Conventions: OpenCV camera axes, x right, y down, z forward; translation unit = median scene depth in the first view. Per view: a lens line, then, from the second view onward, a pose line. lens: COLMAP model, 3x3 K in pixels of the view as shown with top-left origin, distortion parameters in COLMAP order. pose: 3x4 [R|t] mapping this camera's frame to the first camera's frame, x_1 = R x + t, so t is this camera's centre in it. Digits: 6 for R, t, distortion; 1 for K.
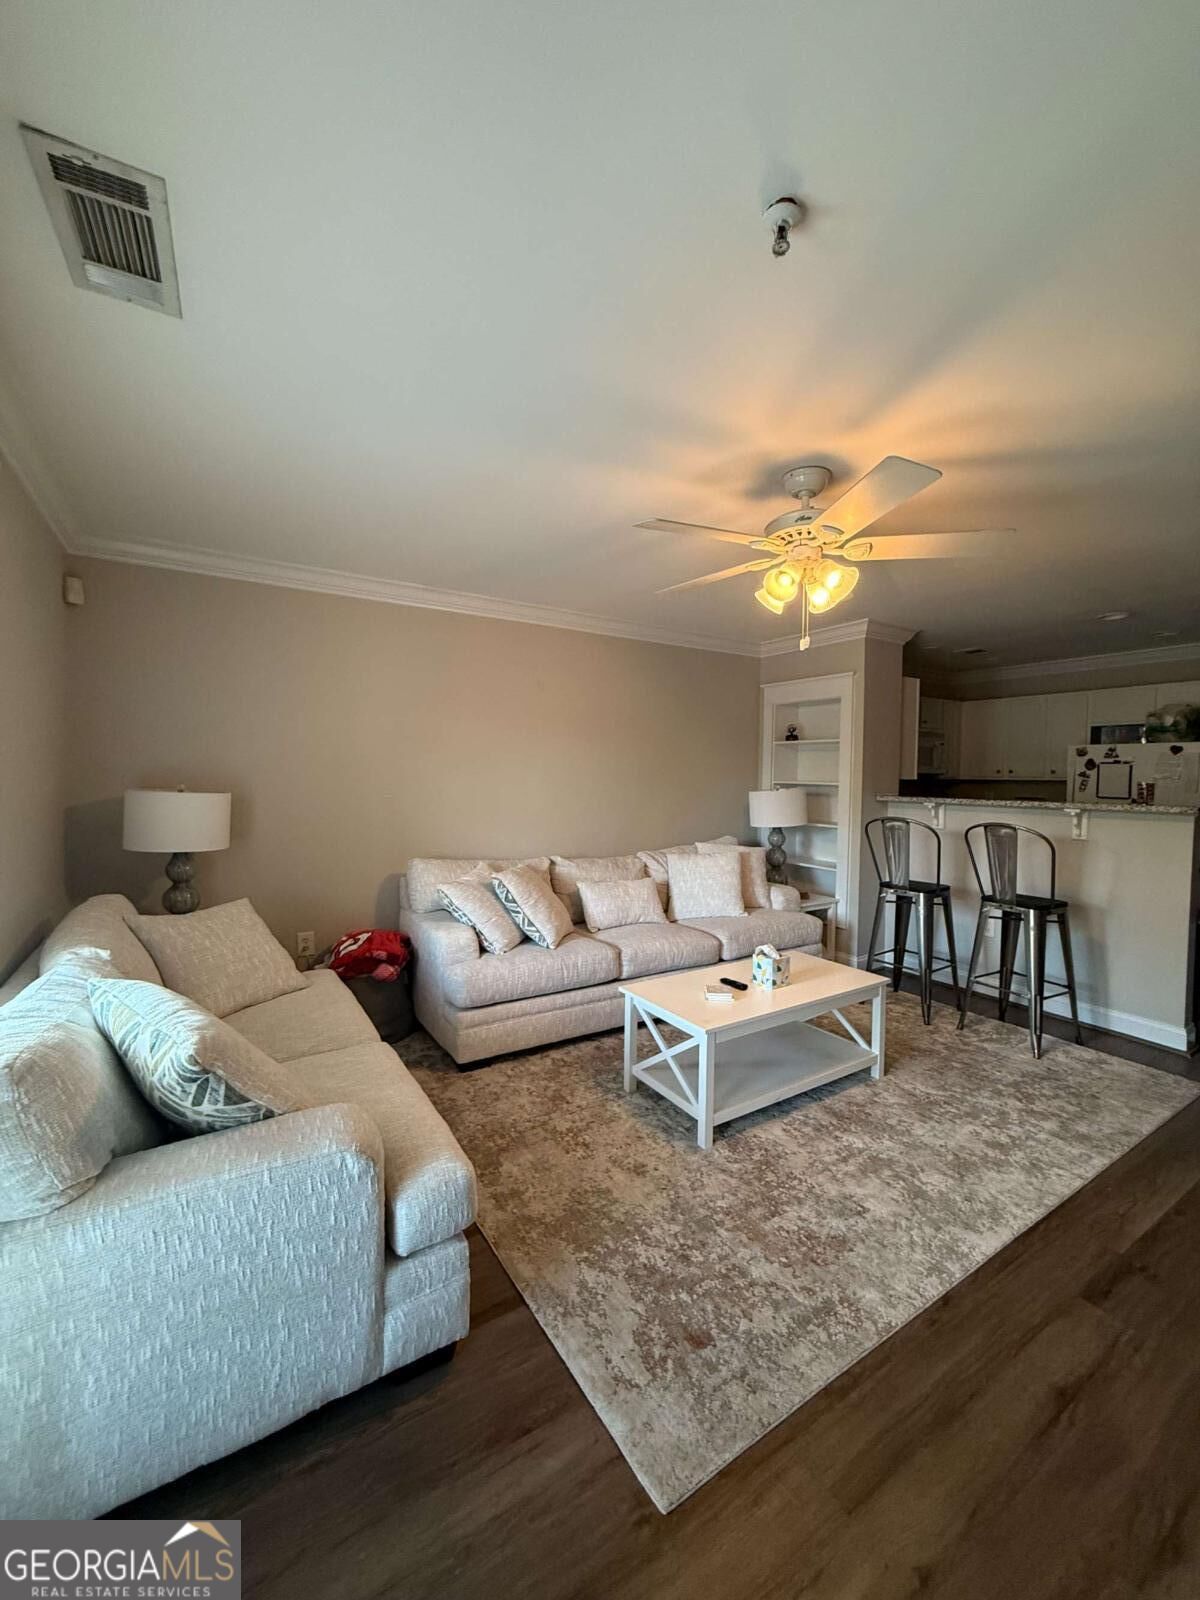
lens RADIAL K [[644.8, 0, 608.8], [0, 644.8, 797.2], [0, 0, 1]] dist [-0.000260, -0.000103]
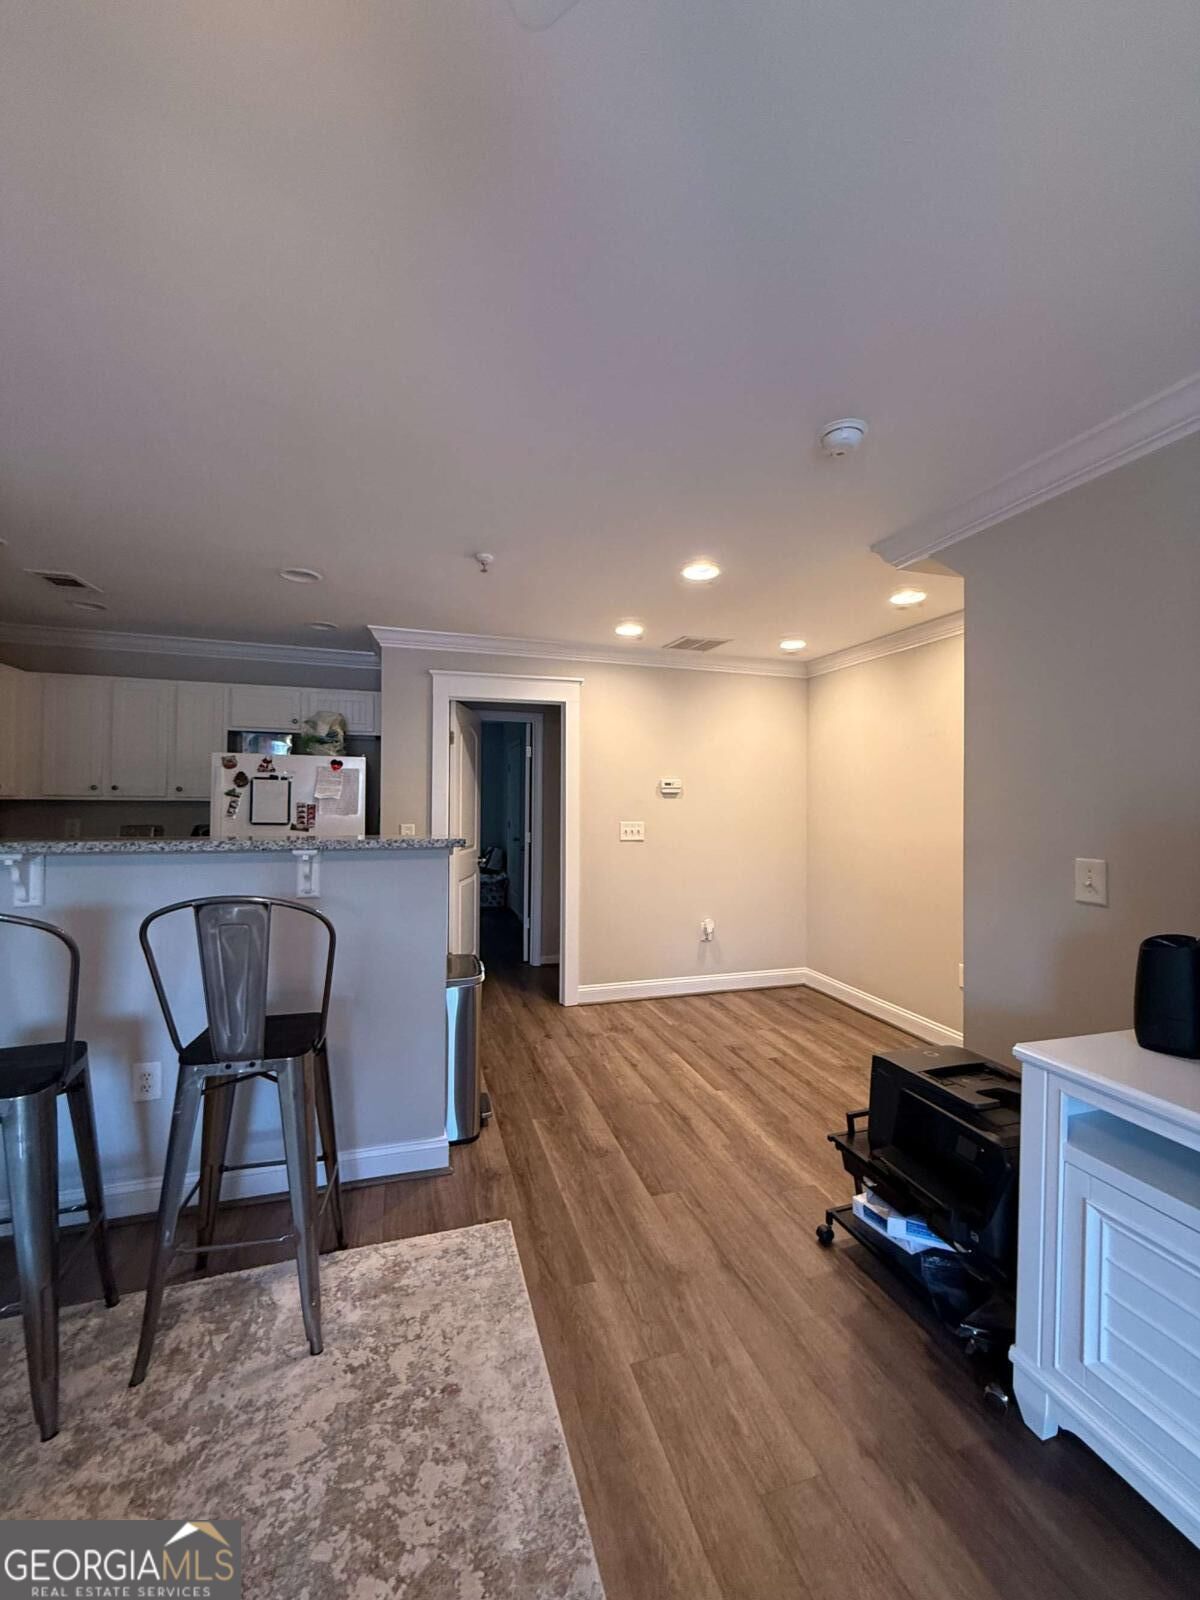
lens RADIAL K [[644.8, 0, 608.8], [0, 644.8, 797.2], [0, 0, 1]] dist [-0.000260, -0.000103]
pose [[0.270969, 0.000627, 0.962588, 0.176228], [0.027036, 0.999600, -0.008262, -0.015369], [-0.962208, 0.028263, 0.270843, 0.468127]]
